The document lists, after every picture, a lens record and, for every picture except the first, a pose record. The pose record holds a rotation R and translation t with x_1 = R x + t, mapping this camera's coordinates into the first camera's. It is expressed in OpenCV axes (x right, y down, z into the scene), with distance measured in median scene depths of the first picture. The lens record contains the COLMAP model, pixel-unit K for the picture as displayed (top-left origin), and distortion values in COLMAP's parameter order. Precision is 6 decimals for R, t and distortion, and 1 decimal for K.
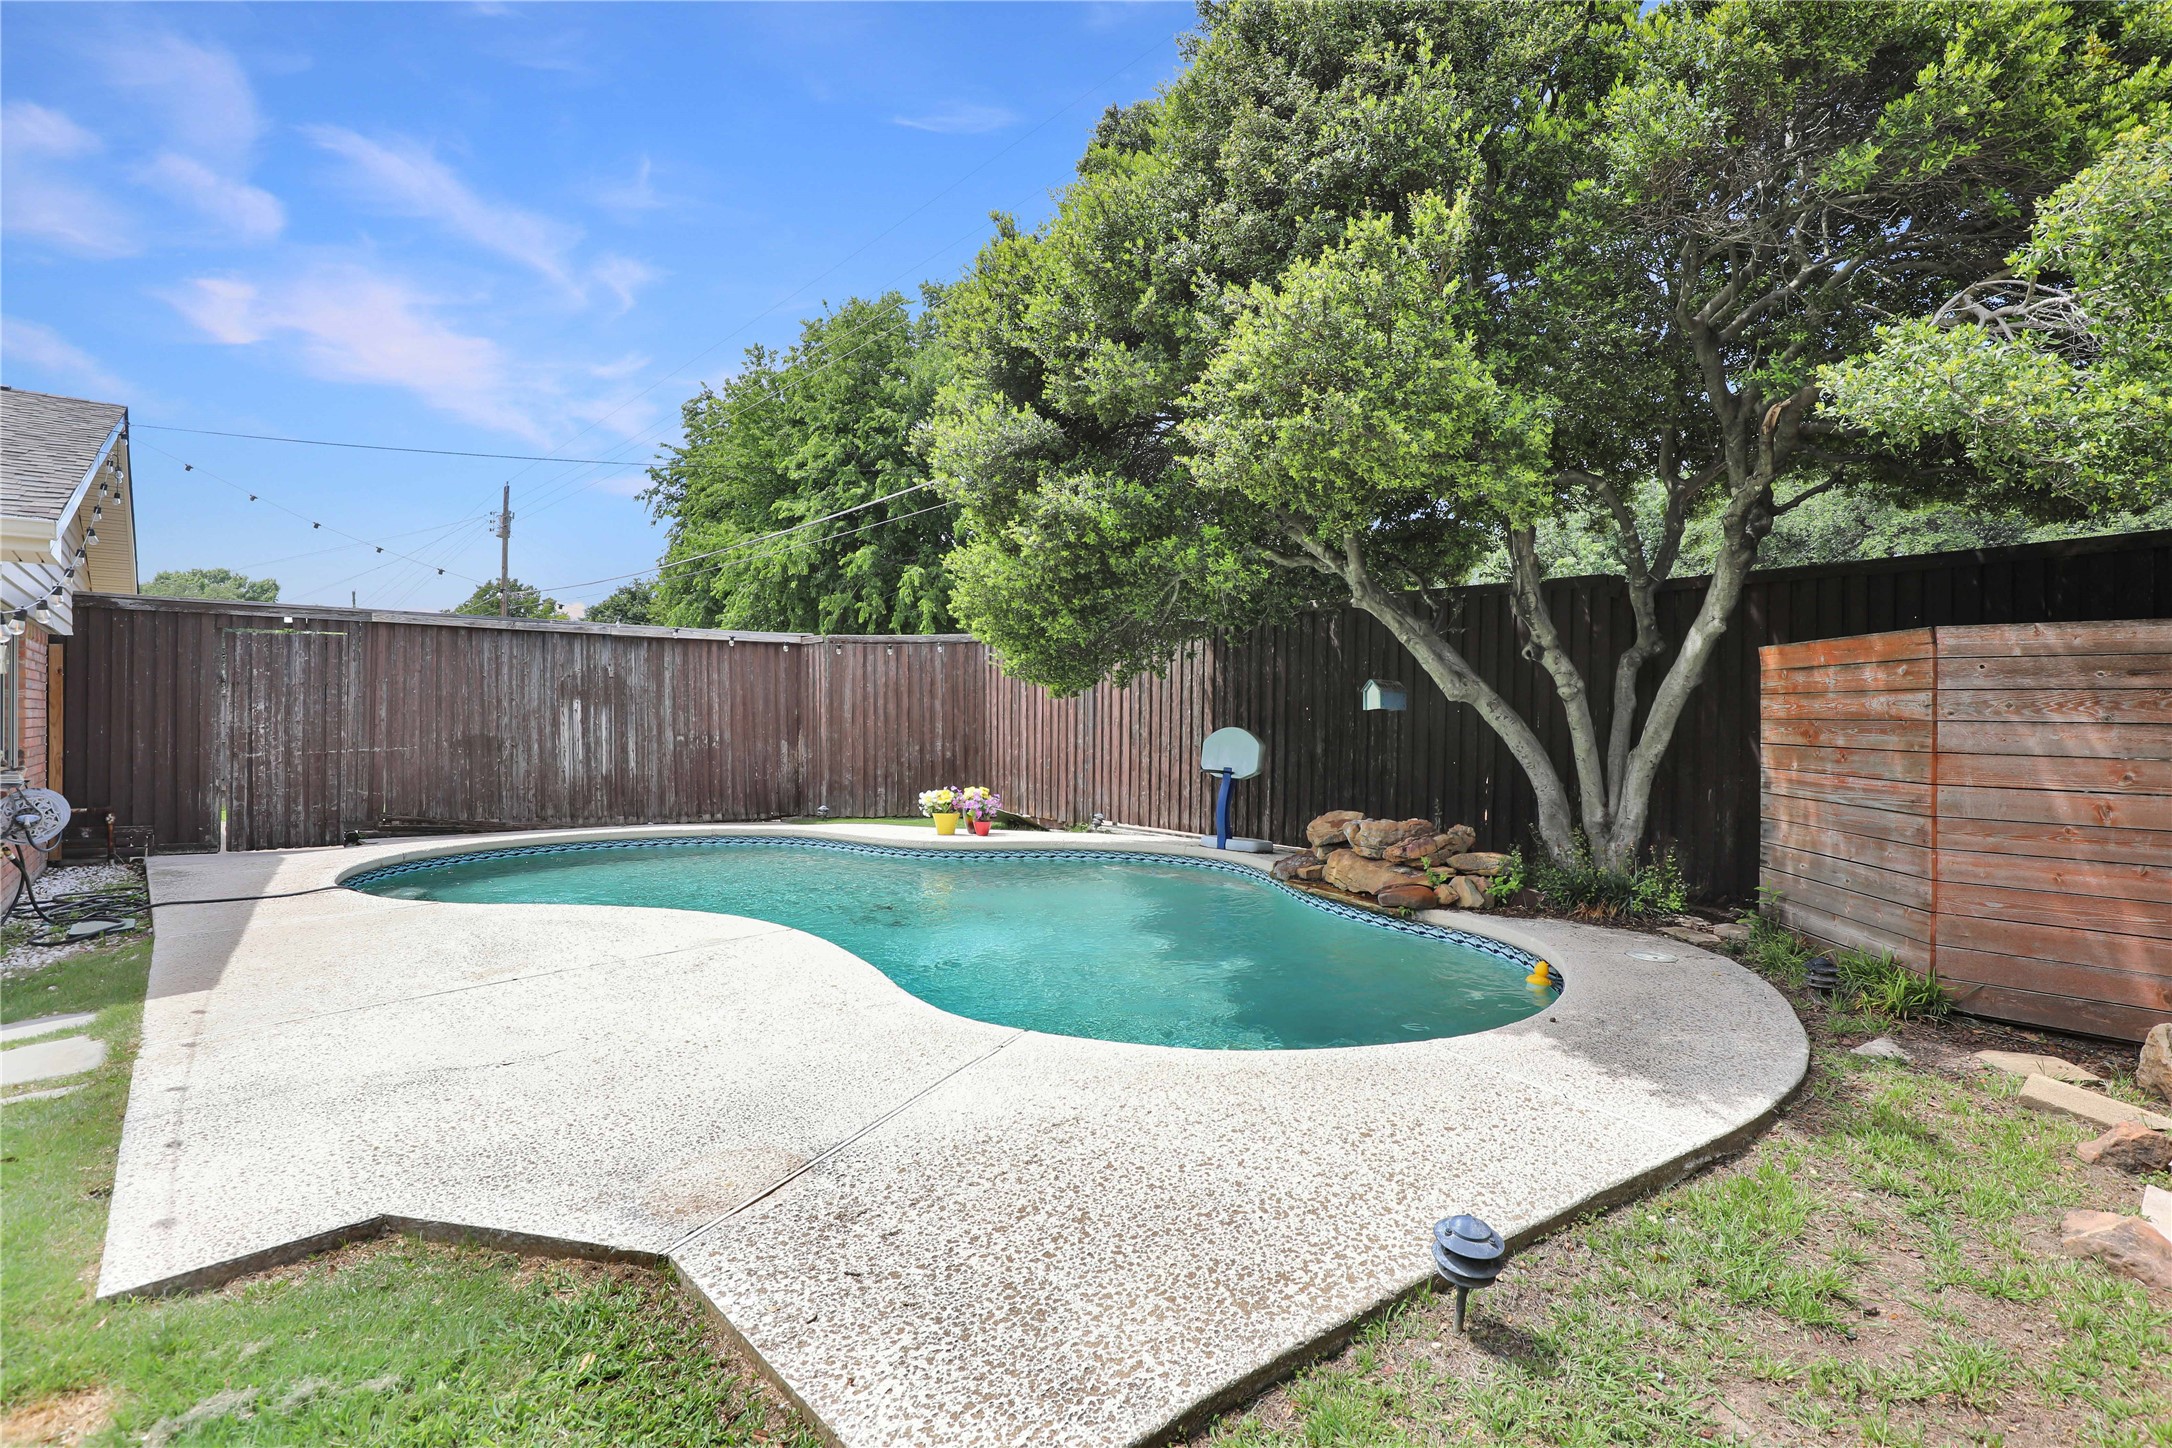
lens RADIAL K [[1018.2, 0, 1096.6], [0, 1018.2, 717.6], [0, 0, 1]] dist [-0.039346, 0.007736]
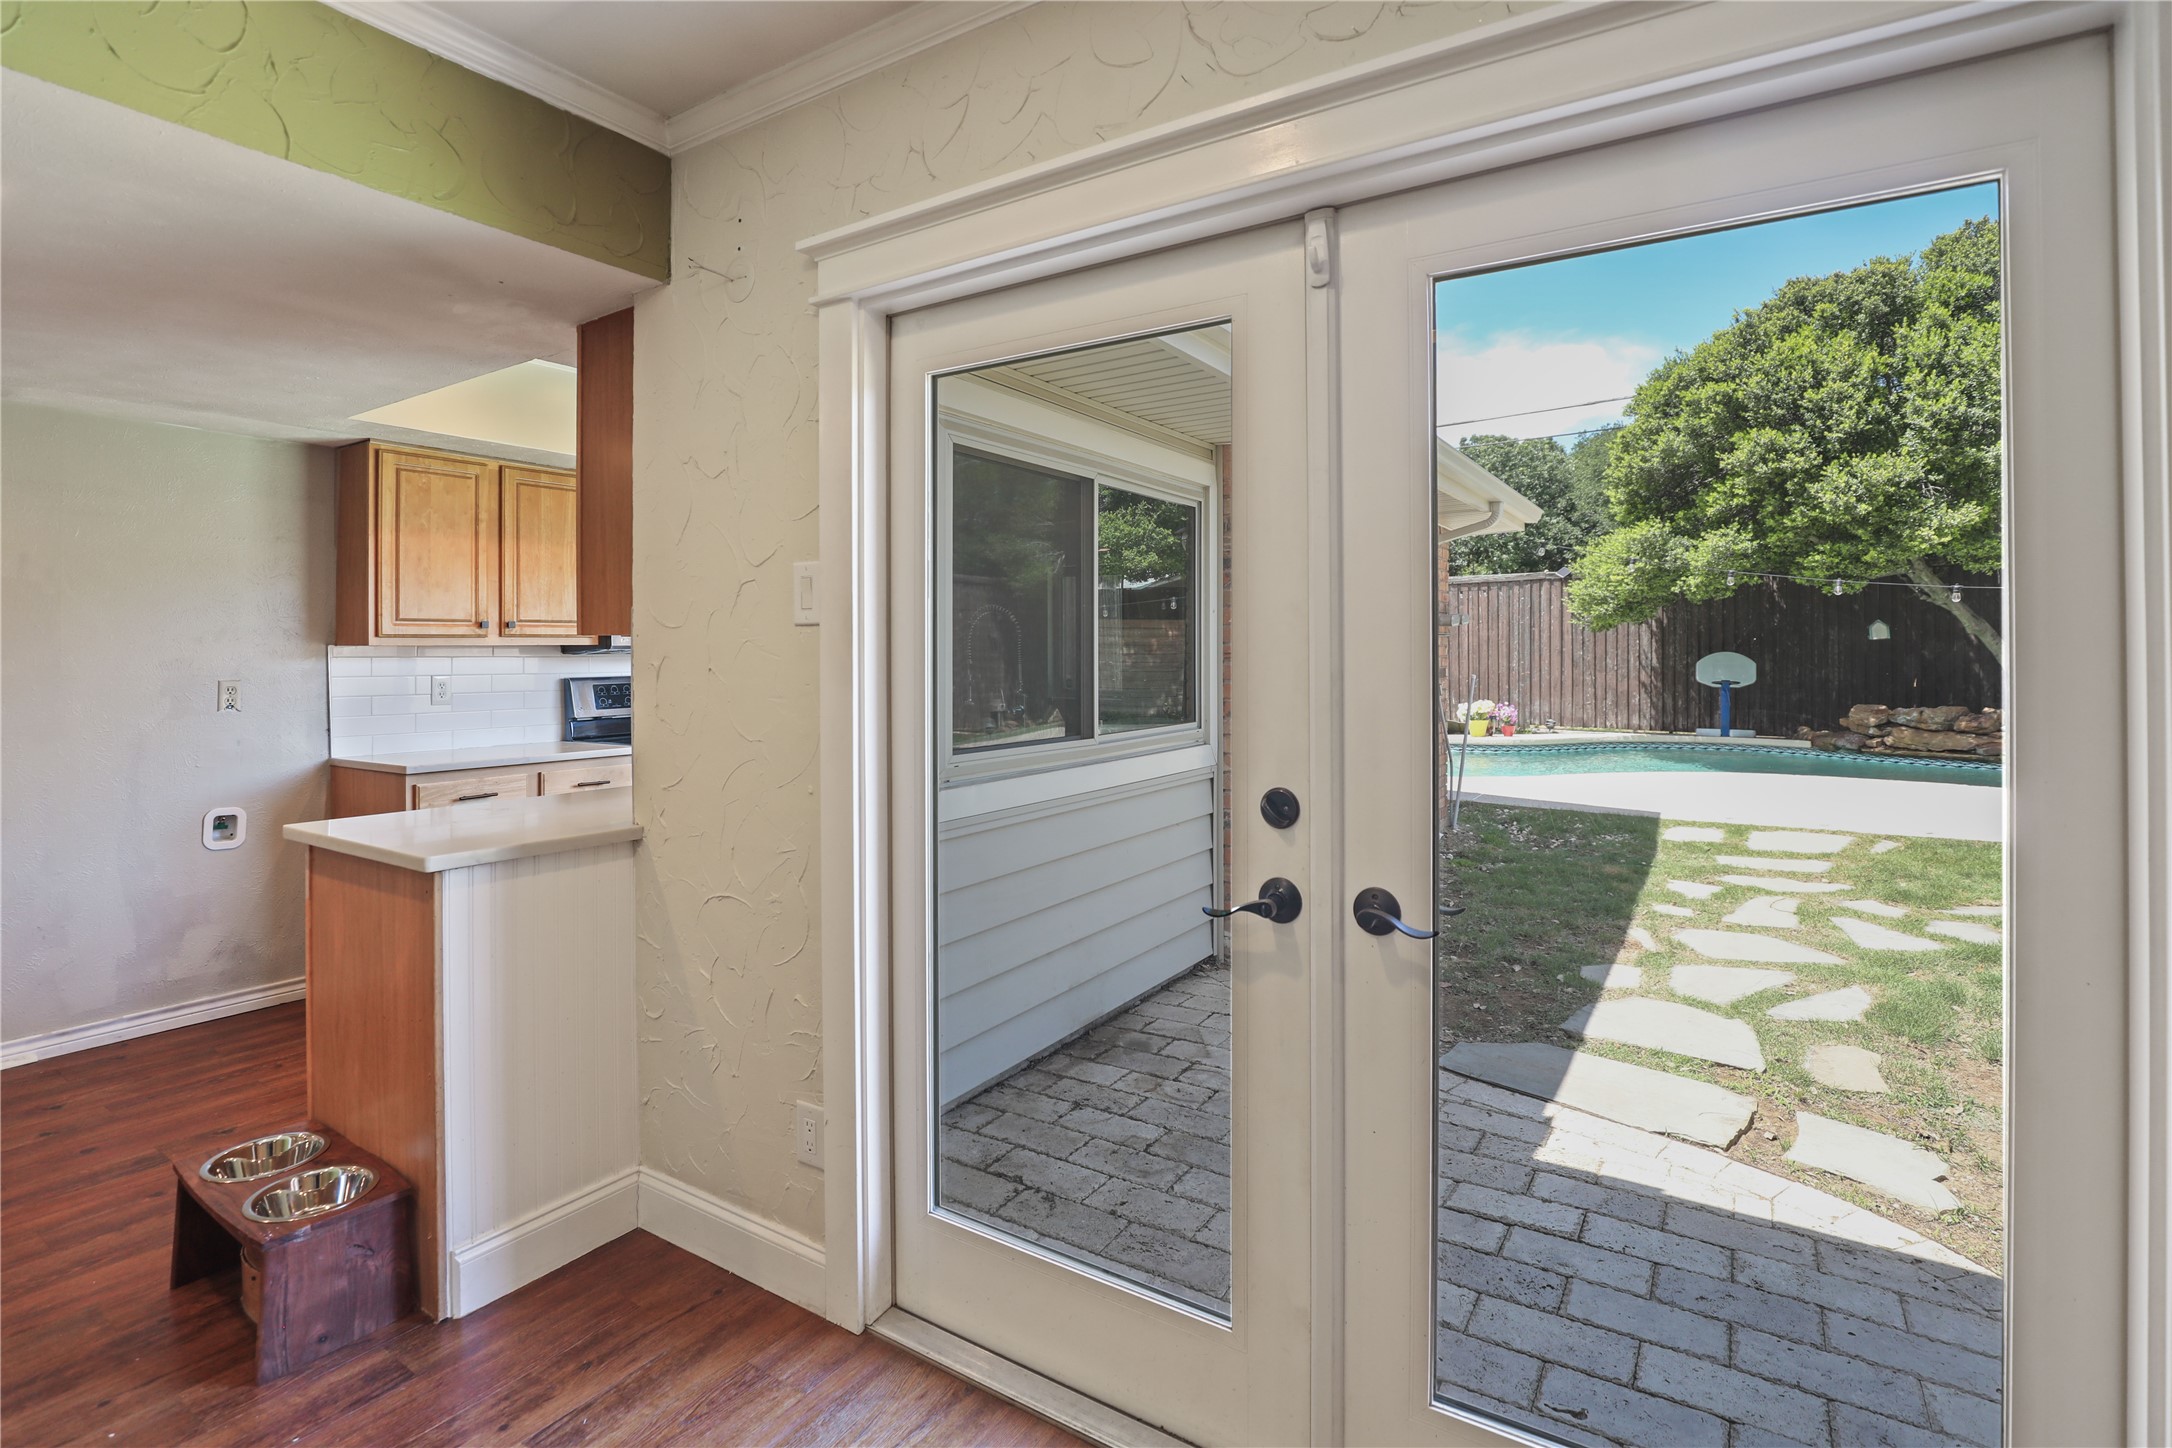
lens RADIAL K [[1018.2, 0, 1072.6], [0, 1018.2, 647.8], [0, 0, 1]] dist [-0.039346, 0.007736]
pose [[0.972280, -0.003824, 0.233788, -0.909969], [0.005191, 0.999973, -0.005231, 0.004955], [-0.233761, 0.006299, 0.972274, -0.136921]]
